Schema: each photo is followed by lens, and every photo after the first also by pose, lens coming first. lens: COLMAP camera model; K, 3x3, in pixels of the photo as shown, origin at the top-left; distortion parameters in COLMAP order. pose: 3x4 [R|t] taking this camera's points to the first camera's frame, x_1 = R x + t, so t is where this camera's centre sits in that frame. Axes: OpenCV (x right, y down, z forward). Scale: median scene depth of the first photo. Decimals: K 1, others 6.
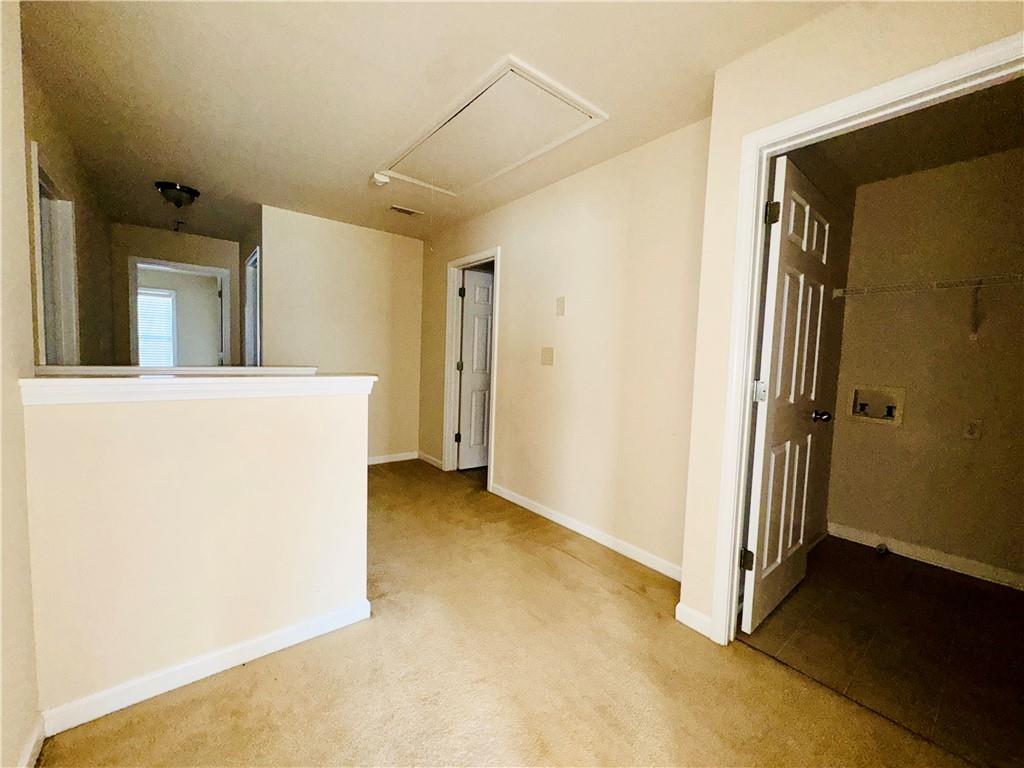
lens RADIAL K [[410.9, 0, 512.2], [0, 410.9, 385.3], [0, 0, 1]] dist [-0.002375, 0.000003]
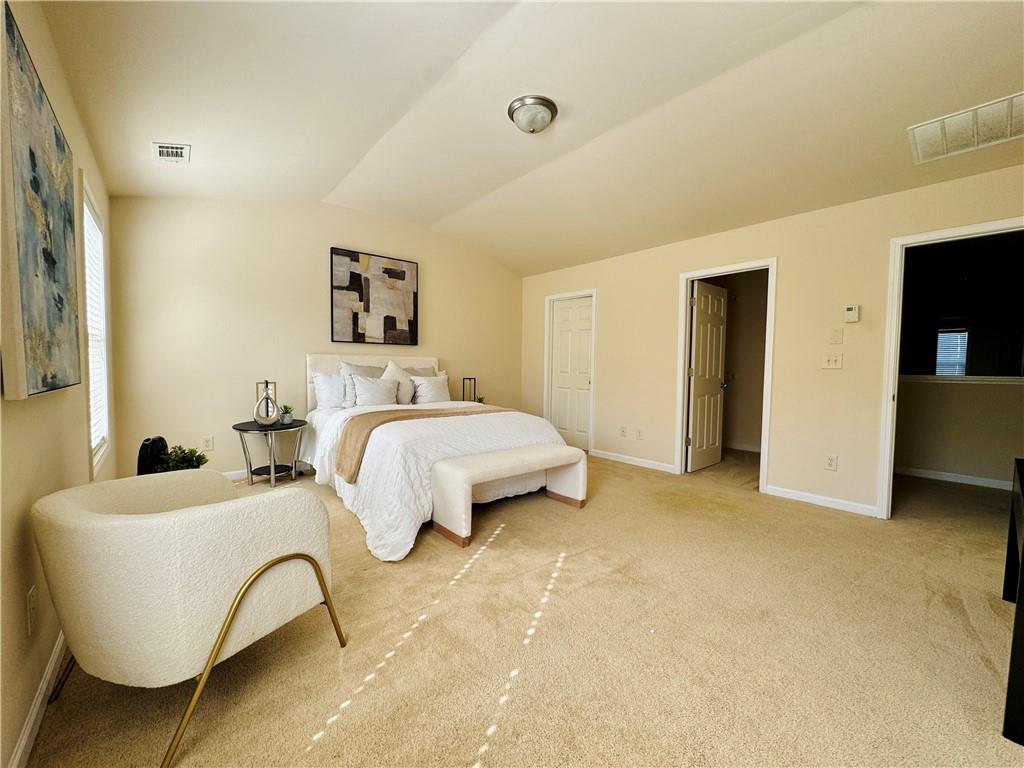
lens RADIAL K [[410.9, 0, 512.2], [0, 410.9, 385.3], [0, 0, 1]] dist [-0.002375, 0.000003]
pose [[0.997515, -0.022806, 0.066665, -0.626456], [0.023809, 0.999614, -0.014285, 0.100417], [-0.066314, 0.015837, 0.997673, -1.370610]]
